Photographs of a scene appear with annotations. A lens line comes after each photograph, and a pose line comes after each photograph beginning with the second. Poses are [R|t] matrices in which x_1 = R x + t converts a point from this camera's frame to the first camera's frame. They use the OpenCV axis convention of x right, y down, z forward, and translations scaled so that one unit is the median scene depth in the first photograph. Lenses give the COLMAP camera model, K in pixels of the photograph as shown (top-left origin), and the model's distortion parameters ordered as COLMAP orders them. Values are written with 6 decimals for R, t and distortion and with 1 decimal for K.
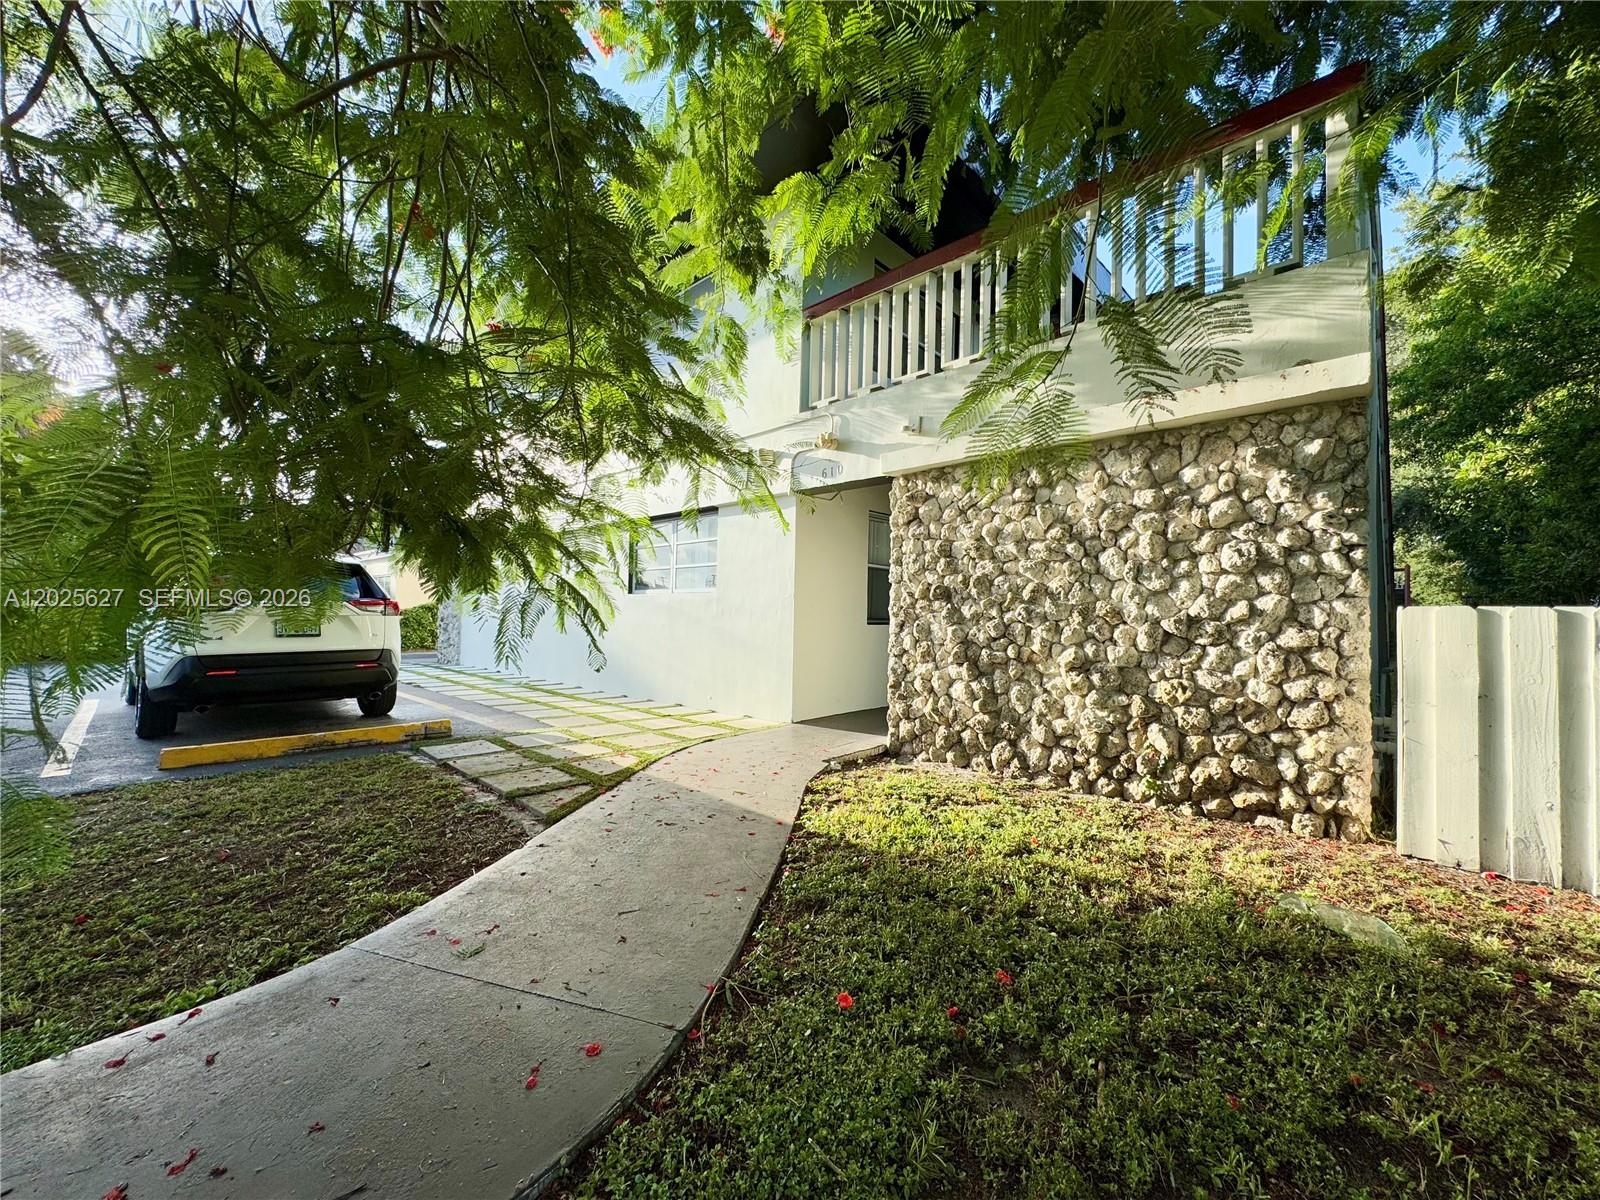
lens RADIAL K [[640.5, 0, 800.0], [0, 640.5, 600.0], [0, 0, 1]] dist [-0.001458, -0.000194]
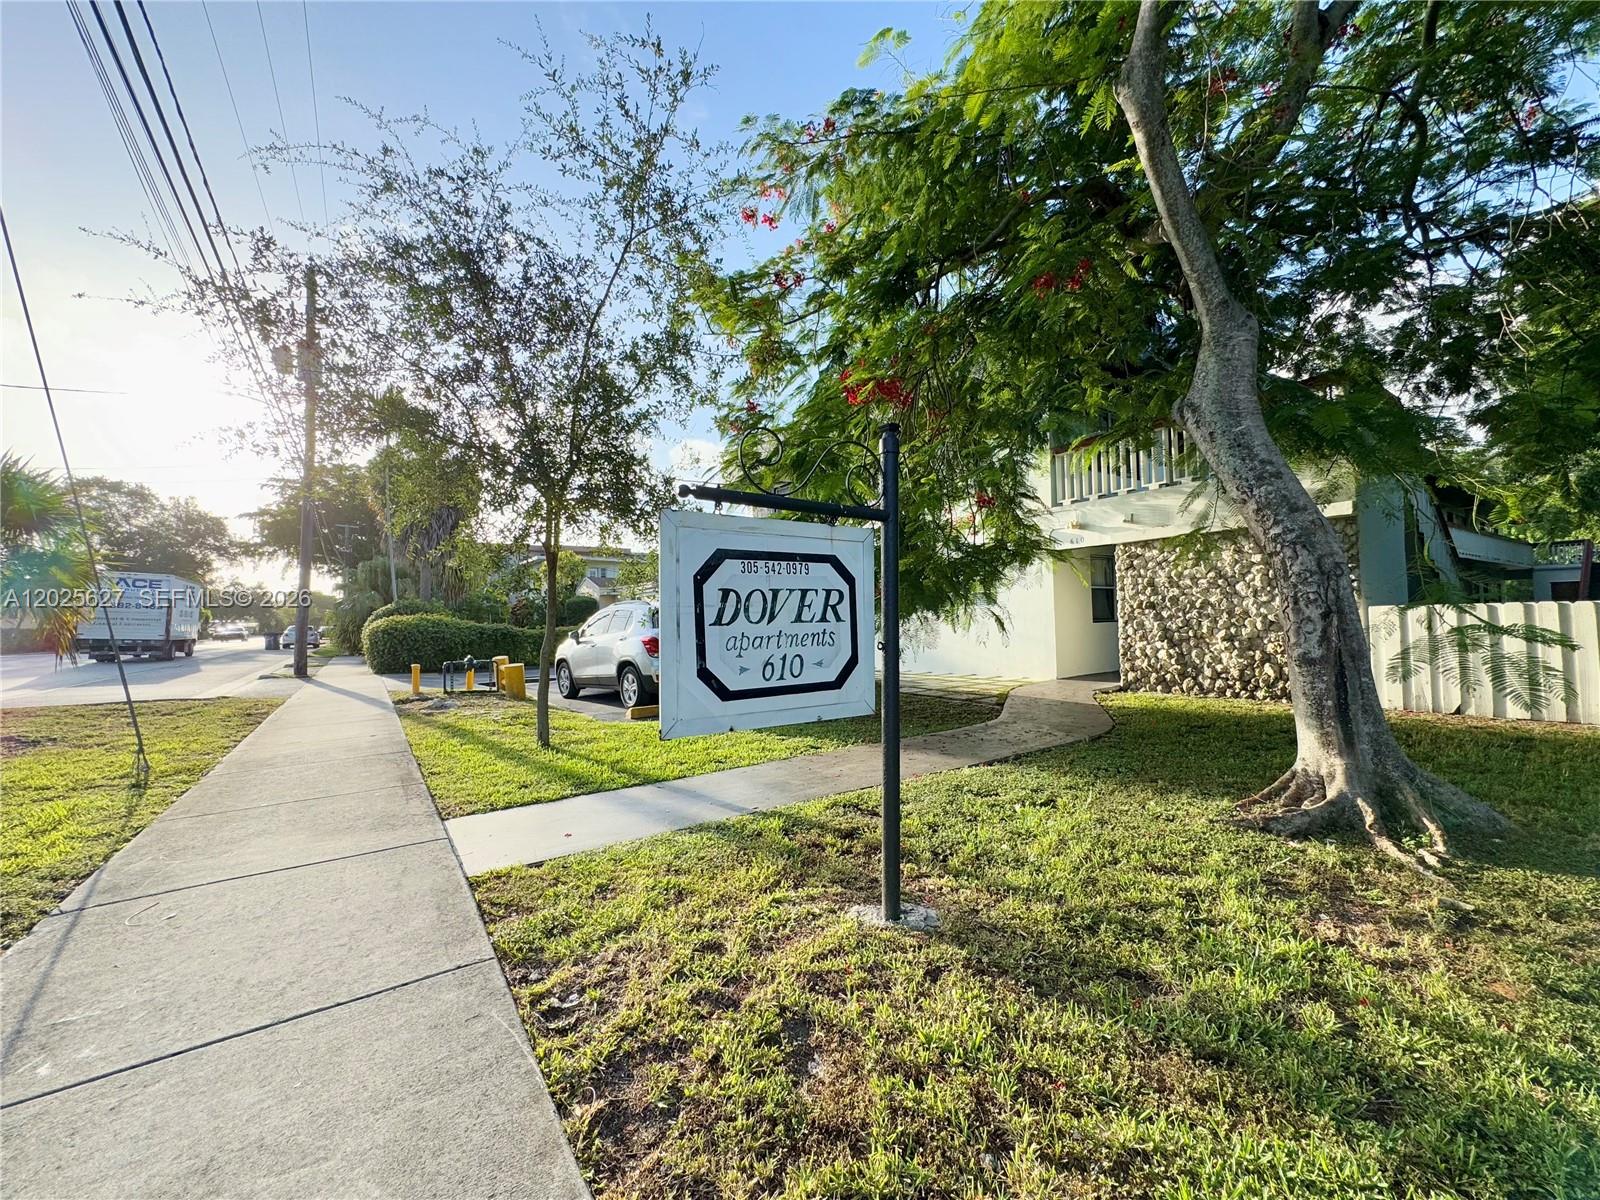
lens RADIAL K [[640.5, 0, 800.0], [0, 640.5, 600.0], [0, 0, 1]] dist [-0.001458, -0.000194]
pose [[0.977688, -0.049220, -0.204216, -0.458933], [0.047977, 0.998787, -0.011040, -0.061078], [0.204512, 0.000996, 0.978864, -1.229711]]
